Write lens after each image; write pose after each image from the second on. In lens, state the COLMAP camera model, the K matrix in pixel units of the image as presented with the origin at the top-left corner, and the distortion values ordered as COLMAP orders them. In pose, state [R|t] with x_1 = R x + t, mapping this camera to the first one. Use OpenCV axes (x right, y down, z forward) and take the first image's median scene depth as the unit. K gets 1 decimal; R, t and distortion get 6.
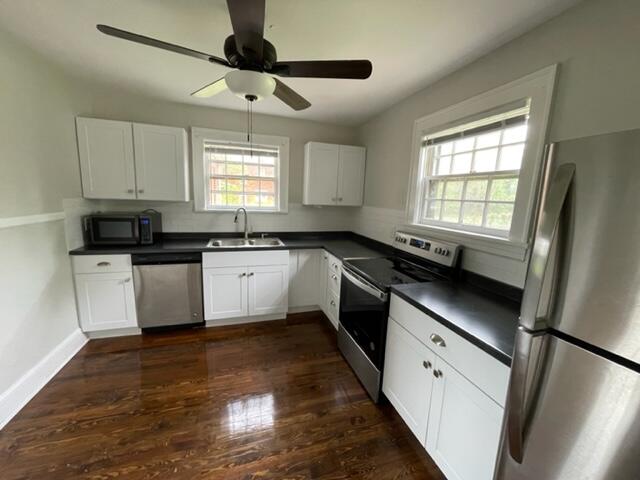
lens RADIAL K [[260.5, 0, 320.0], [0, 260.5, 240.0], [0, 0, 1]] dist [0.001295, 0.000155]
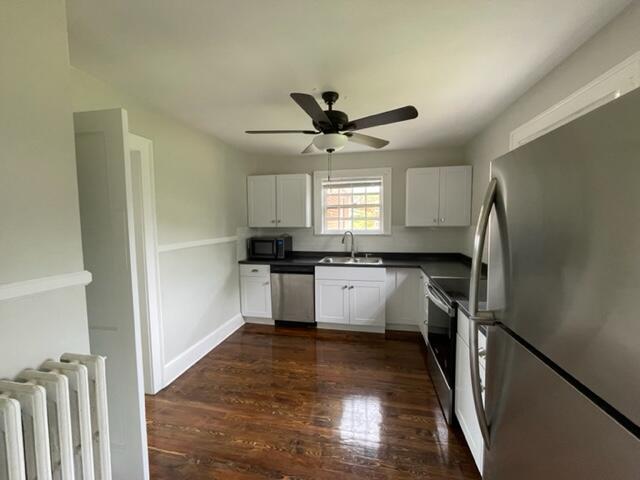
lens RADIAL K [[260.9, 0, 320.0], [0, 260.9, 240.0], [0, 0, 1]] dist [-0.000776, -0.000086]
pose [[0.869233, -0.010422, -0.494292, 0.194271], [-0.038134, 0.995386, -0.088048, 0.029891], [0.492929, 0.095384, 0.864825, -0.100811]]
